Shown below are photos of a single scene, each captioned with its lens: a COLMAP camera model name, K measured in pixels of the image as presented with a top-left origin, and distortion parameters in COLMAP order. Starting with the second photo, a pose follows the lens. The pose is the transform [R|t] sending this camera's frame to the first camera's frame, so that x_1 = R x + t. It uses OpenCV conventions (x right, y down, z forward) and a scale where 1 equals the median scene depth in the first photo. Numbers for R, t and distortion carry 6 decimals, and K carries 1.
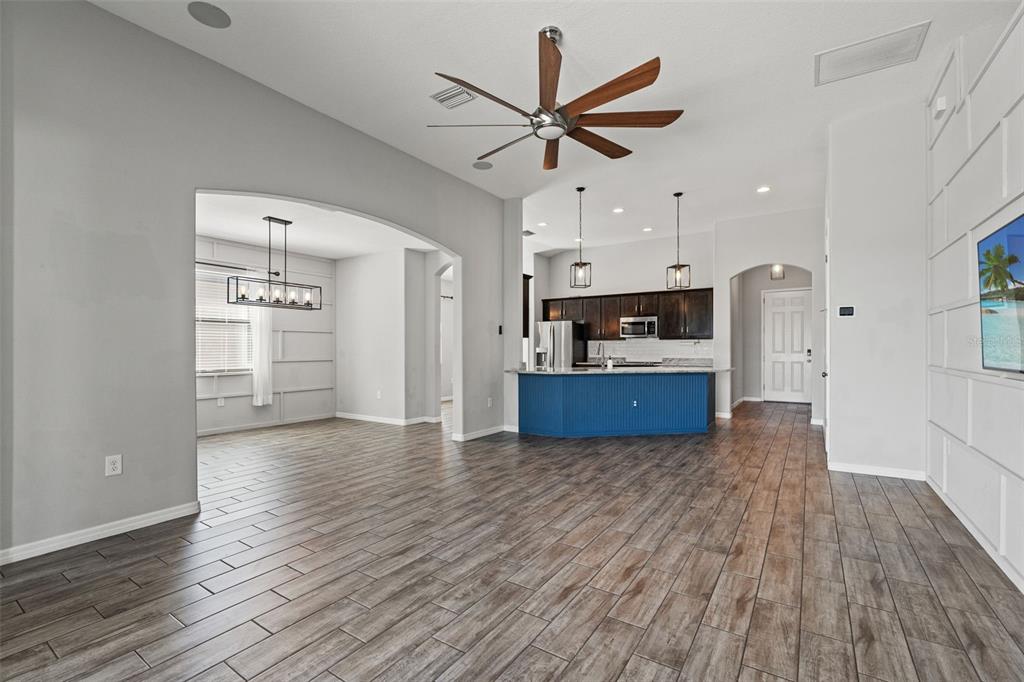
lens RADIAL K [[458.8, 0, 506.4], [0, 458.8, 344.6], [0, 0, 1]] dist [-0.002989, 0.000238]
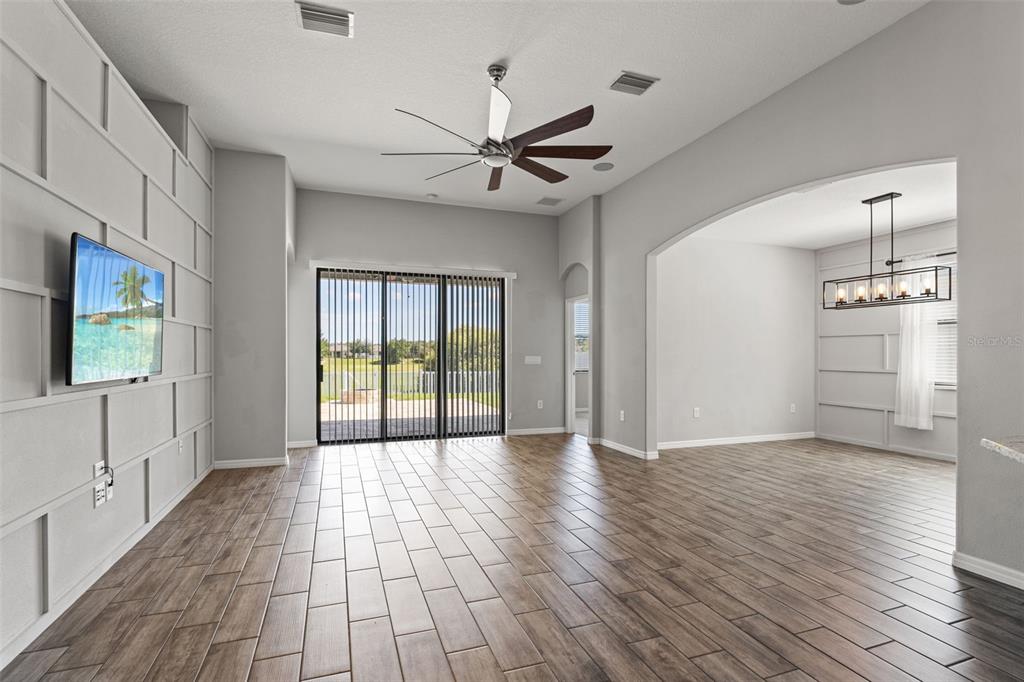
lens RADIAL K [[473.5, 0, 501.2], [0, 473.5, 357.3], [0, 0, 1]] dist [-0.000319, 0.000205]
pose [[-0.602693, 0.005485, -0.797954, 0.714916], [0.005890, 0.999980, 0.002425, 0.004212], [0.797951, -0.003238, -0.602713, 1.220216]]
